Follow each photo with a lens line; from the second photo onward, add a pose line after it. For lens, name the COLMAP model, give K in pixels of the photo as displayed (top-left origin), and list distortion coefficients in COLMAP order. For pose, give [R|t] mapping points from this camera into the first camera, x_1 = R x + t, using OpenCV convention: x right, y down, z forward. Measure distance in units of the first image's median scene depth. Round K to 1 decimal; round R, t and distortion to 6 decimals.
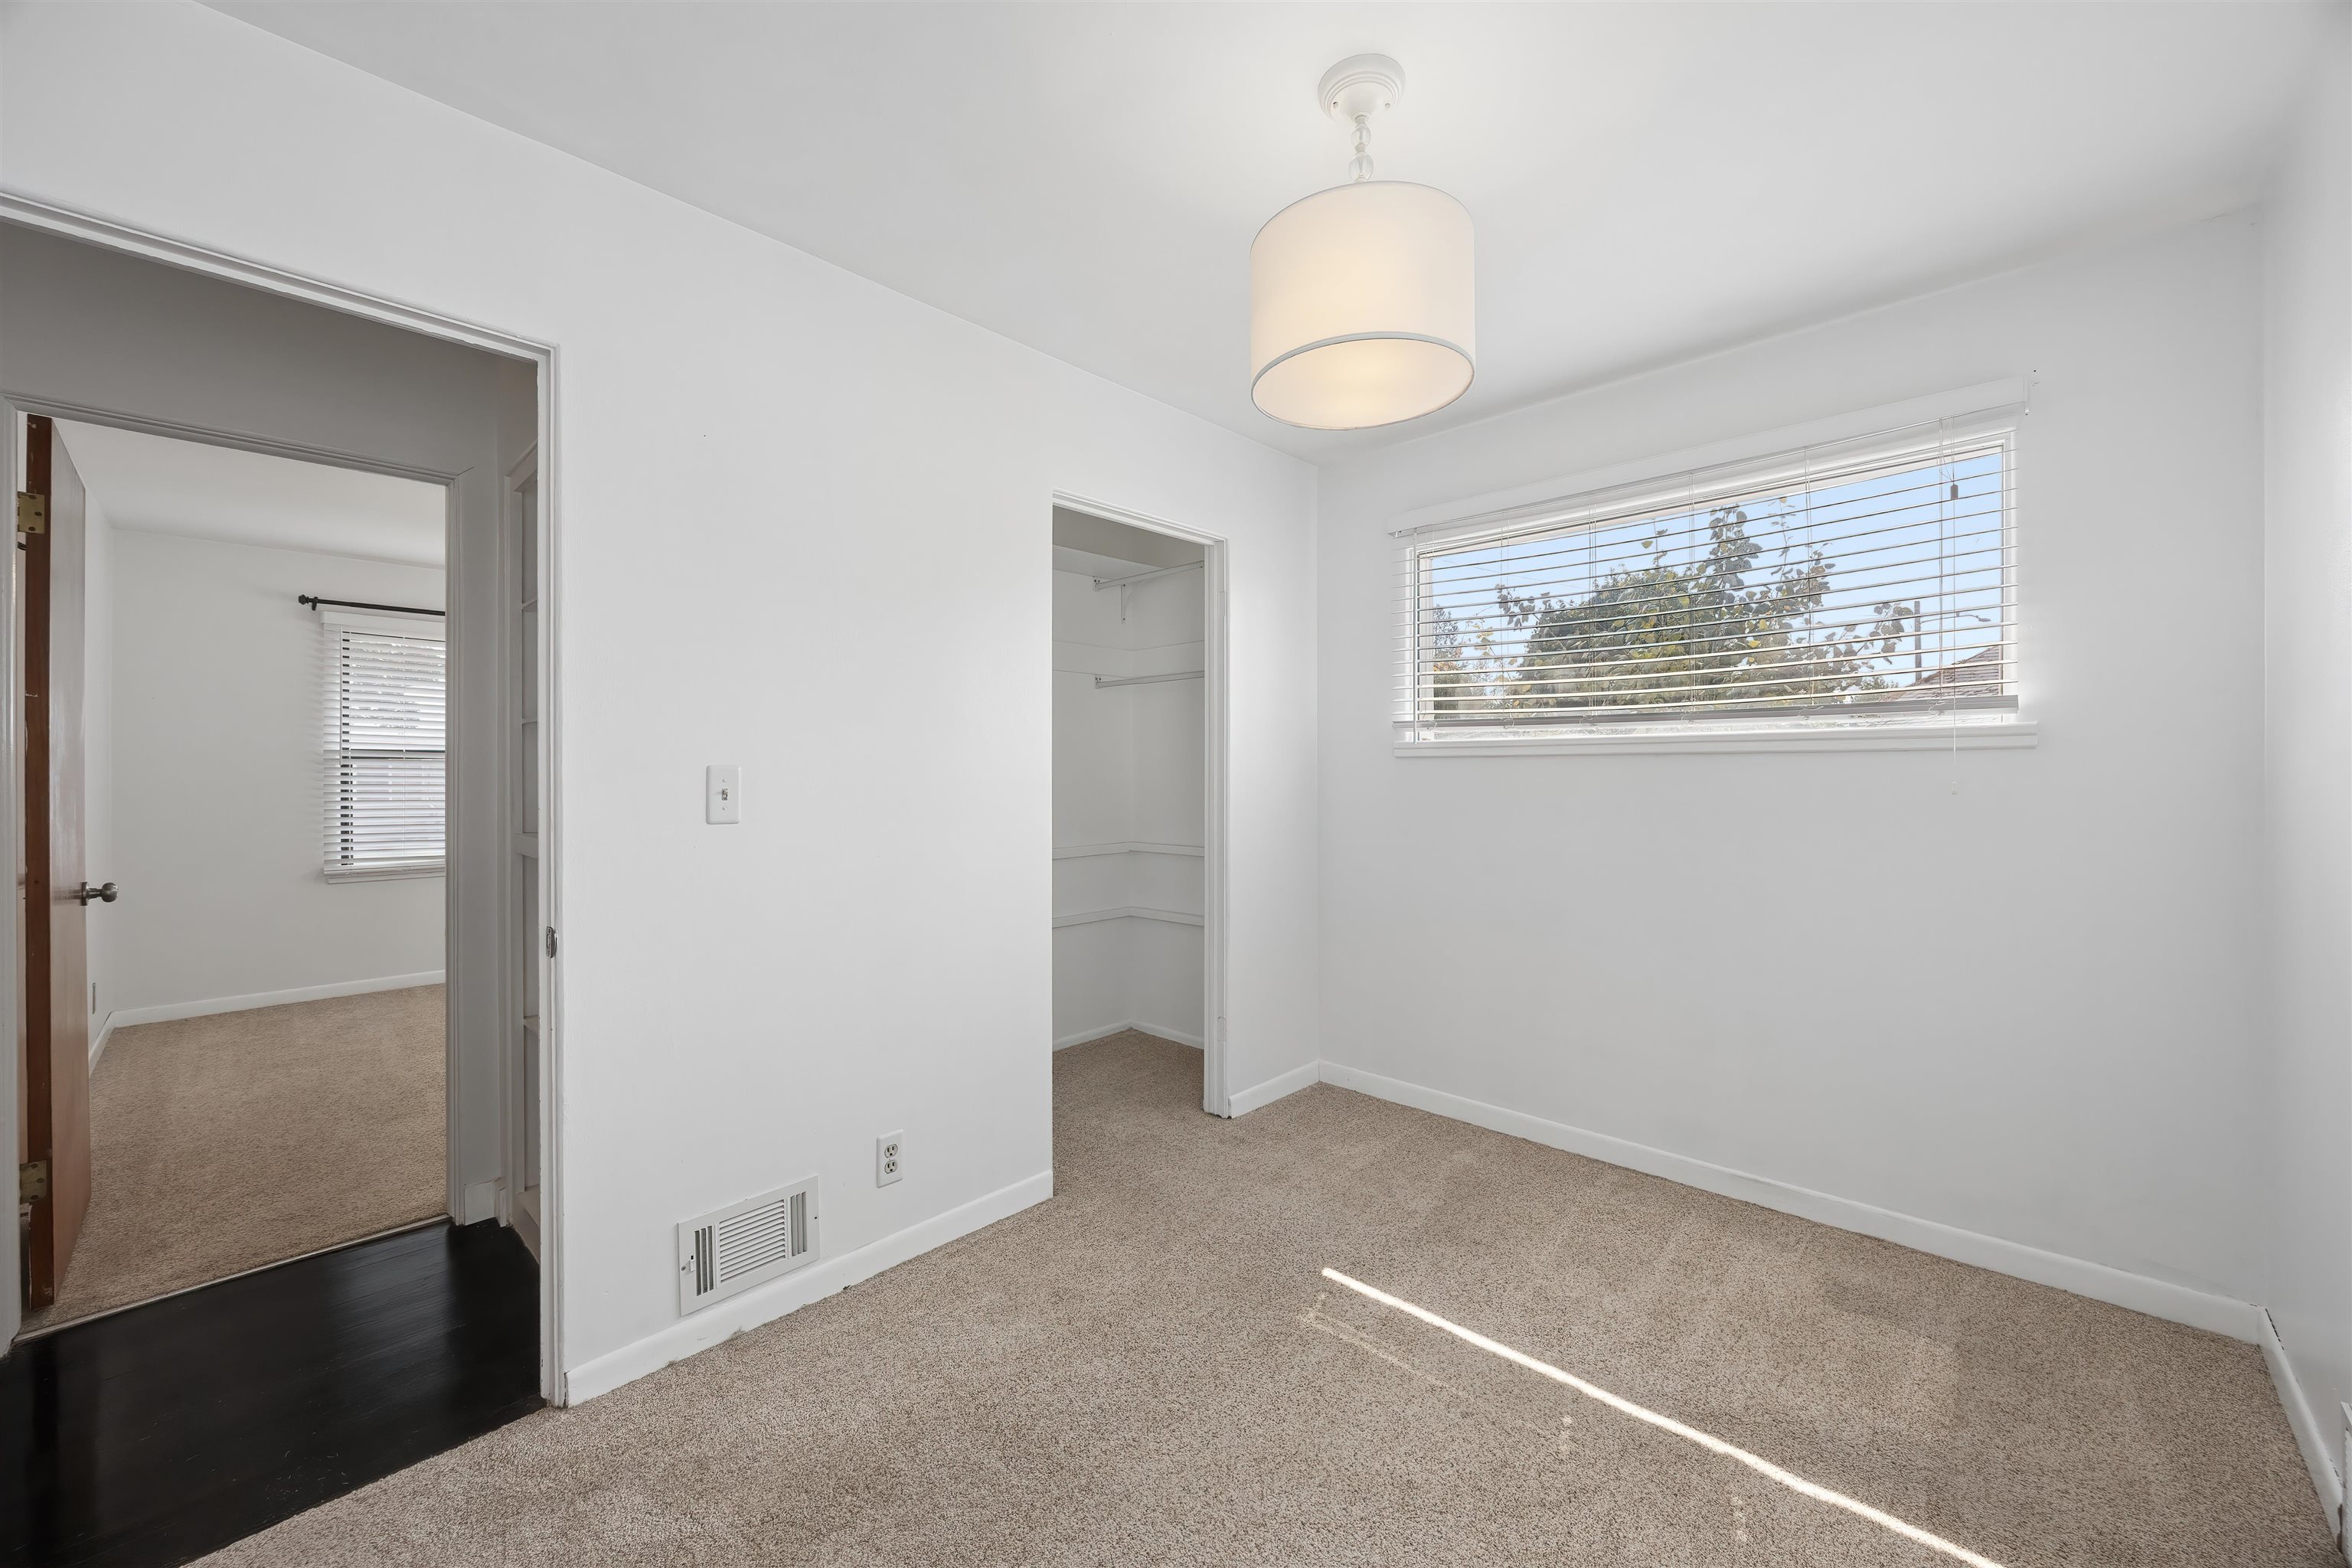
lens RADIAL K [[893.6, 0, 1174.1], [0, 893.6, 773.7], [0, 0, 1]] dist [-0.000048, 0.000027]
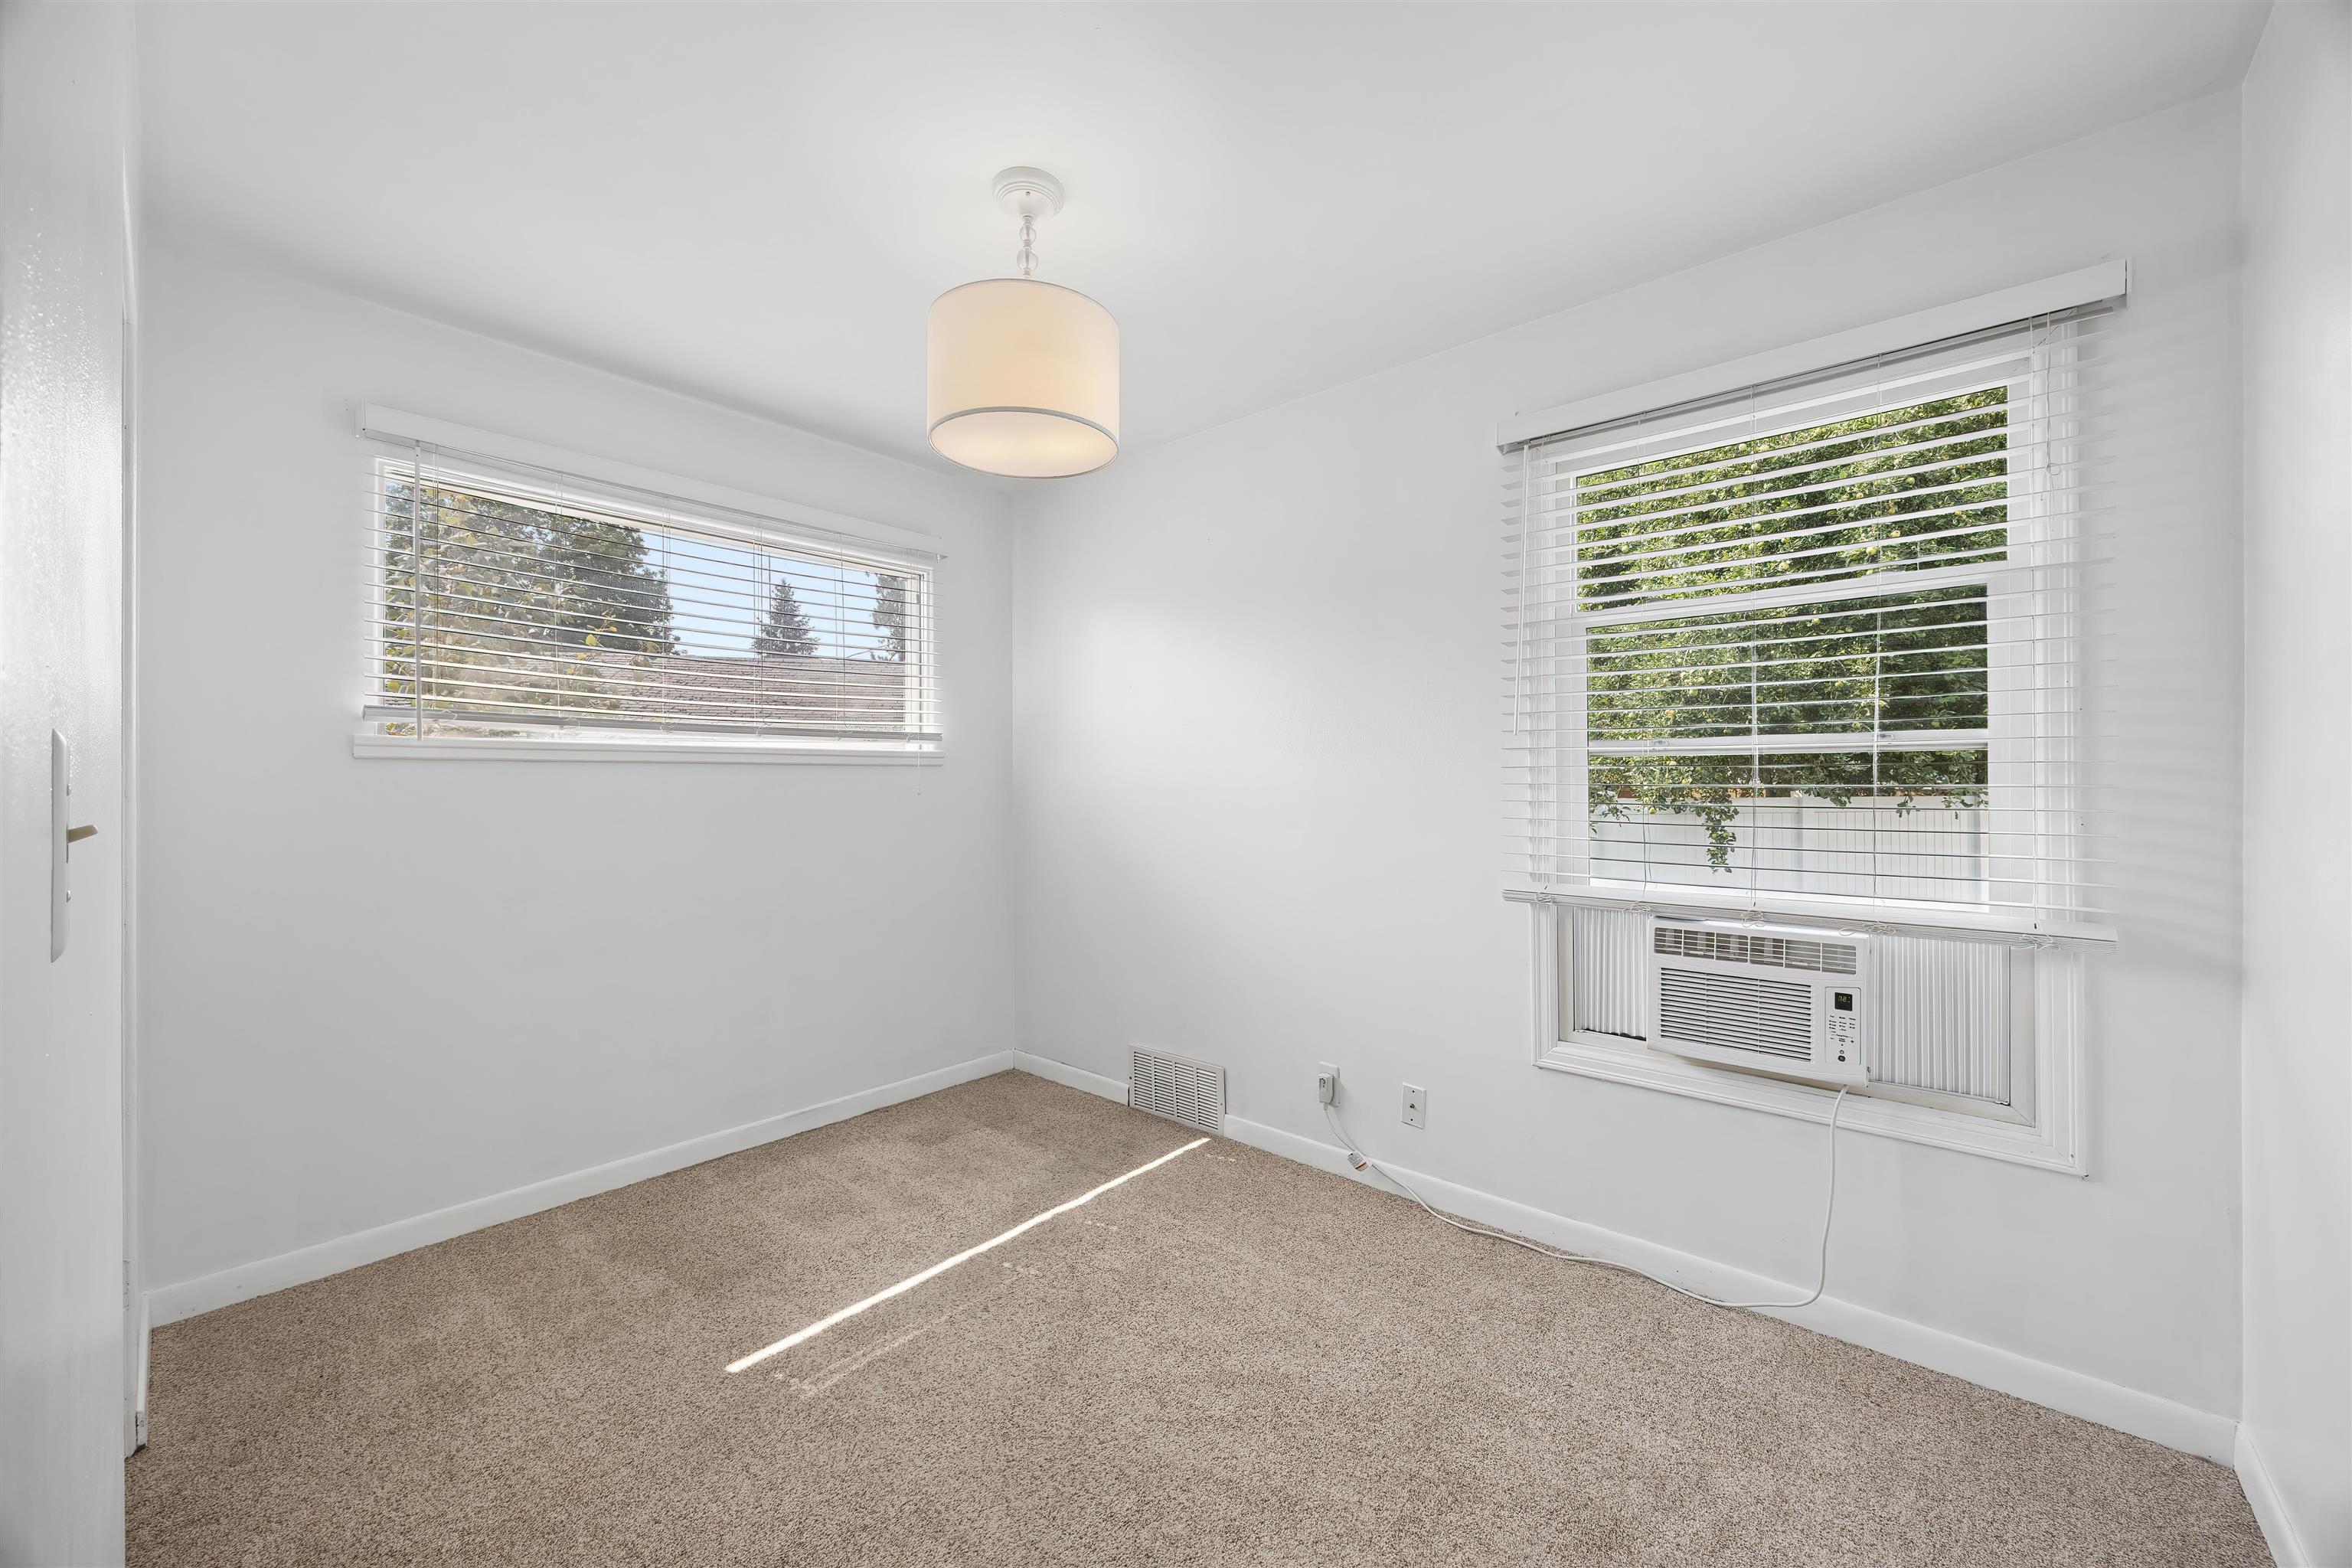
lens RADIAL K [[893.6, 0, 1182.6], [0, 893.6, 781.0], [0, 0, 1]] dist [-0.000048, 0.000027]
pose [[-0.038283, 0.003583, 0.999261, -0.638858], [0.006292, 0.999975, -0.003344, 0.007564], [-0.999247, 0.006160, -0.038305, 0.559427]]
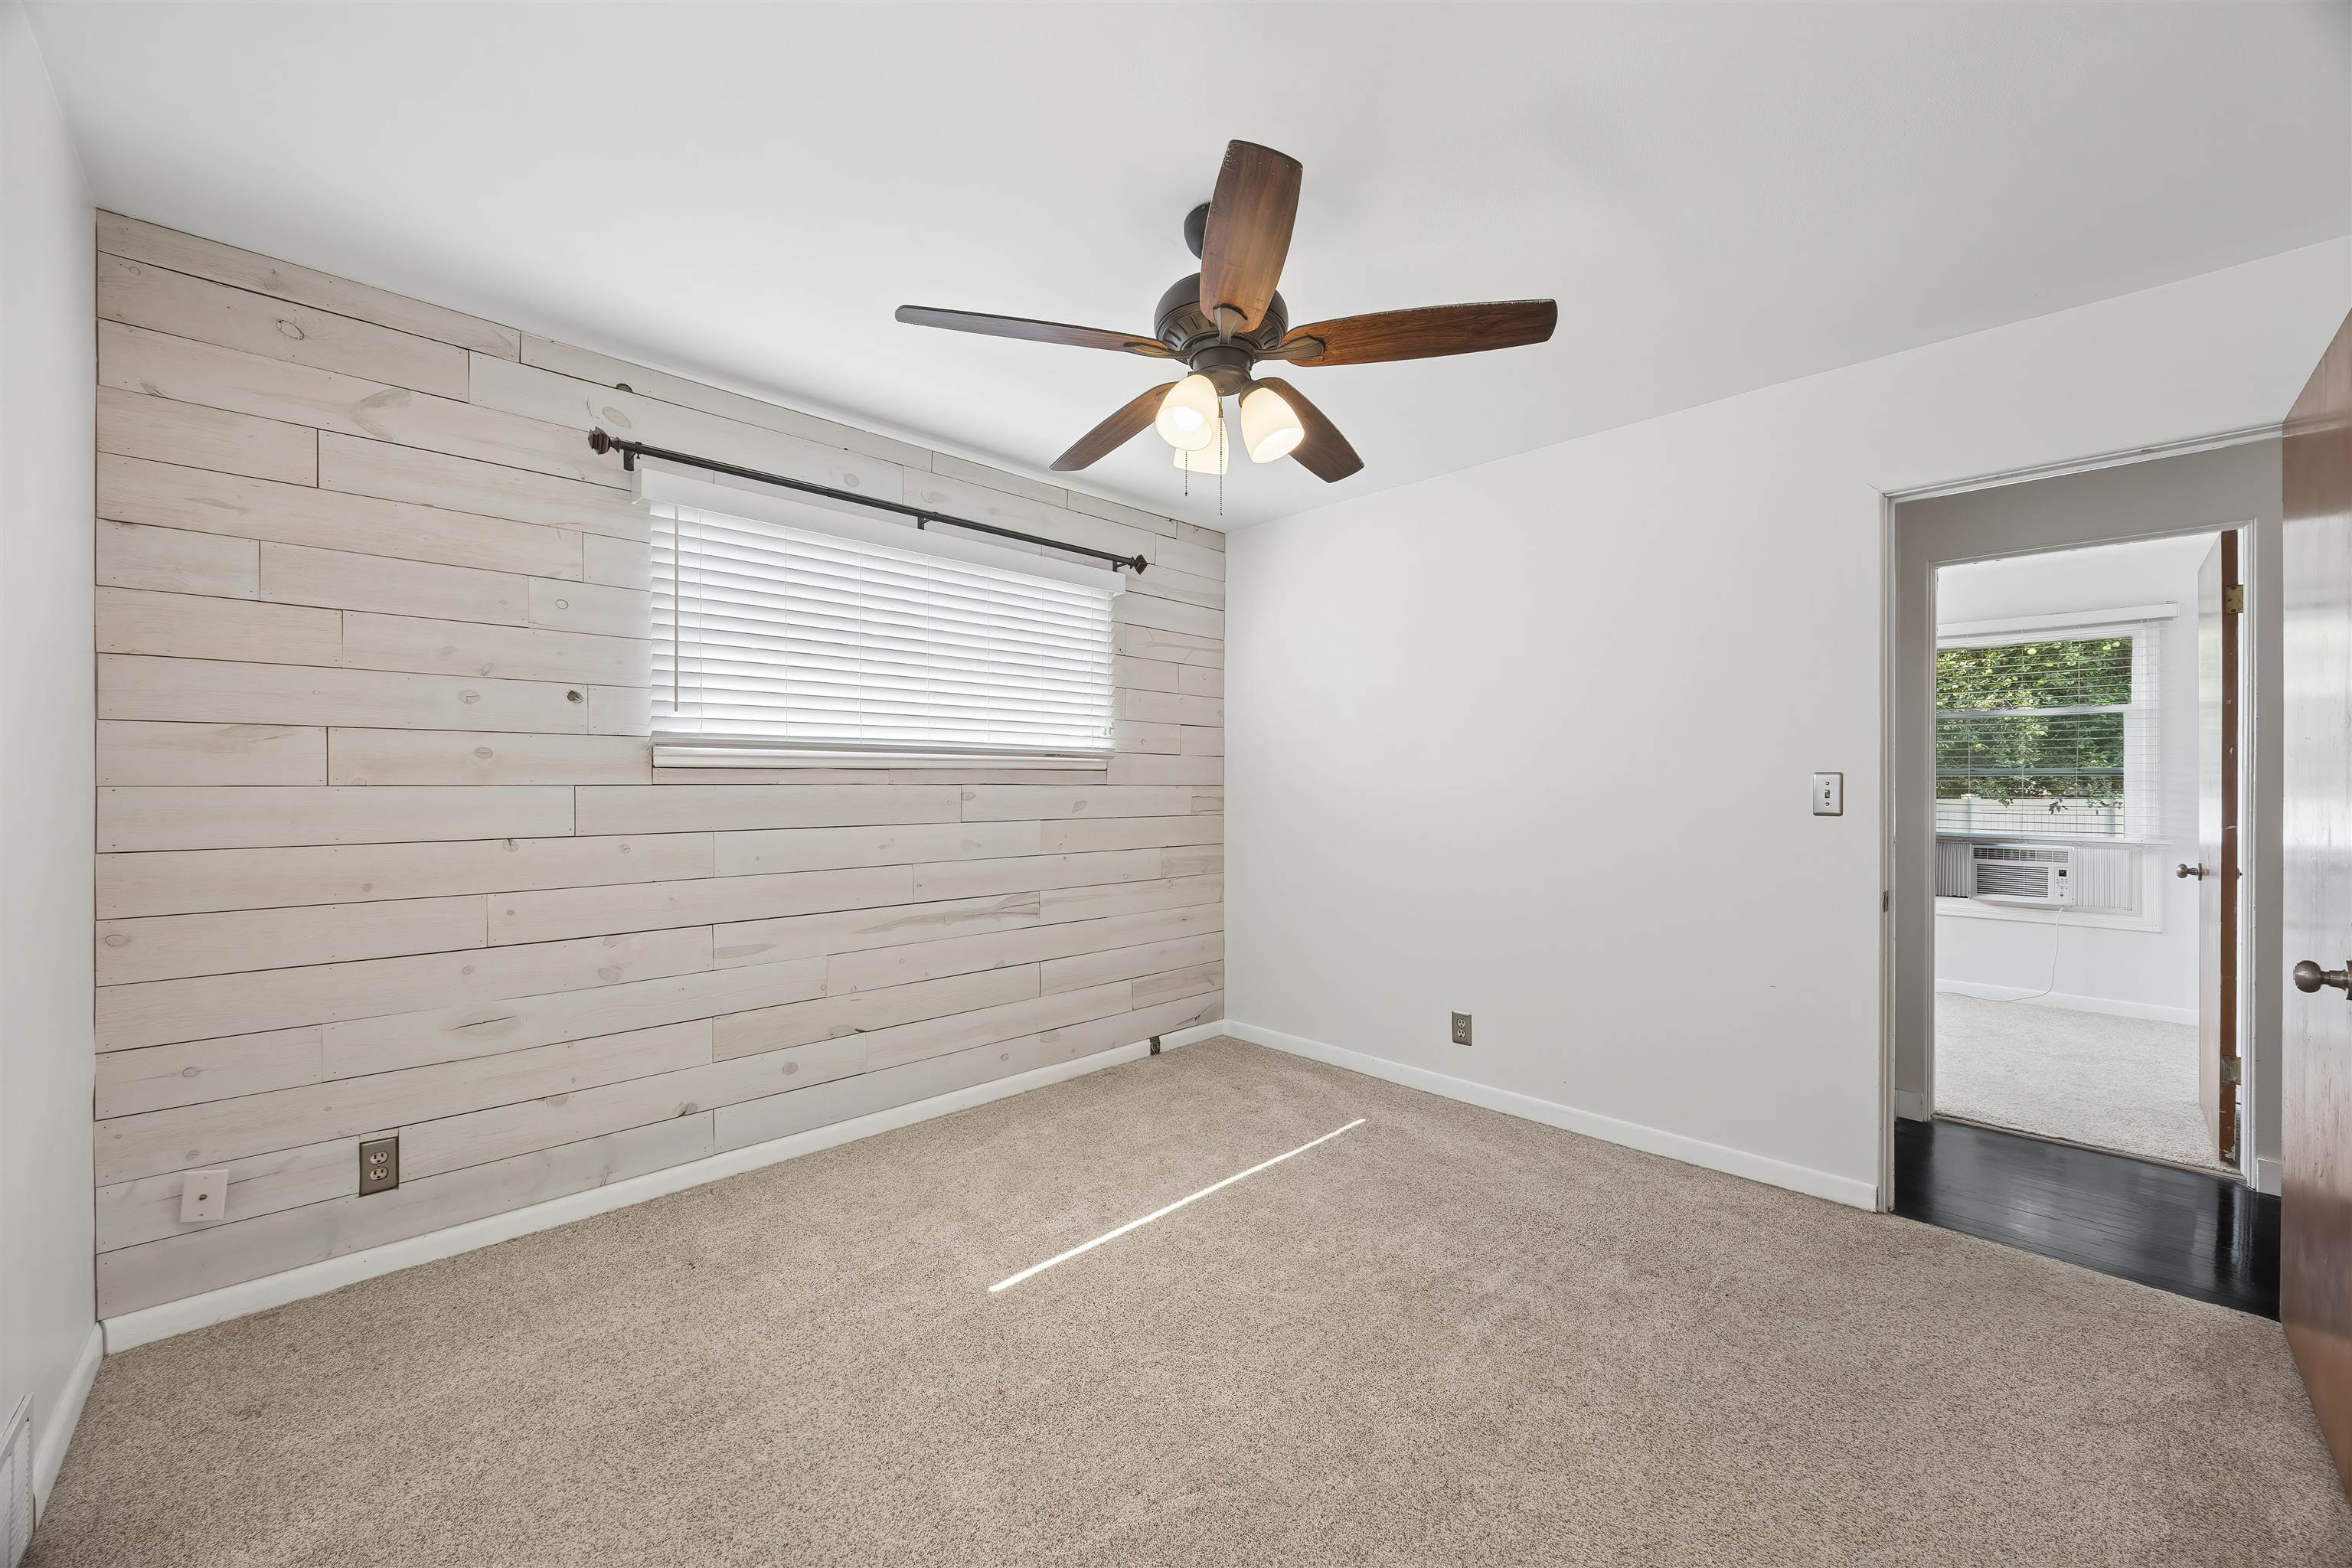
lens RADIAL K [[893.6, 0, 1166.3], [0, 893.6, 788.7], [0, 0, 1]] dist [-0.000048, 0.000027]
pose [[0.046186, -0.000141, 0.998933, -0.775310], [0.005259, 0.999986, -0.000102, 0.006764], [-0.998919, 0.005259, 0.046187, 0.692906]]
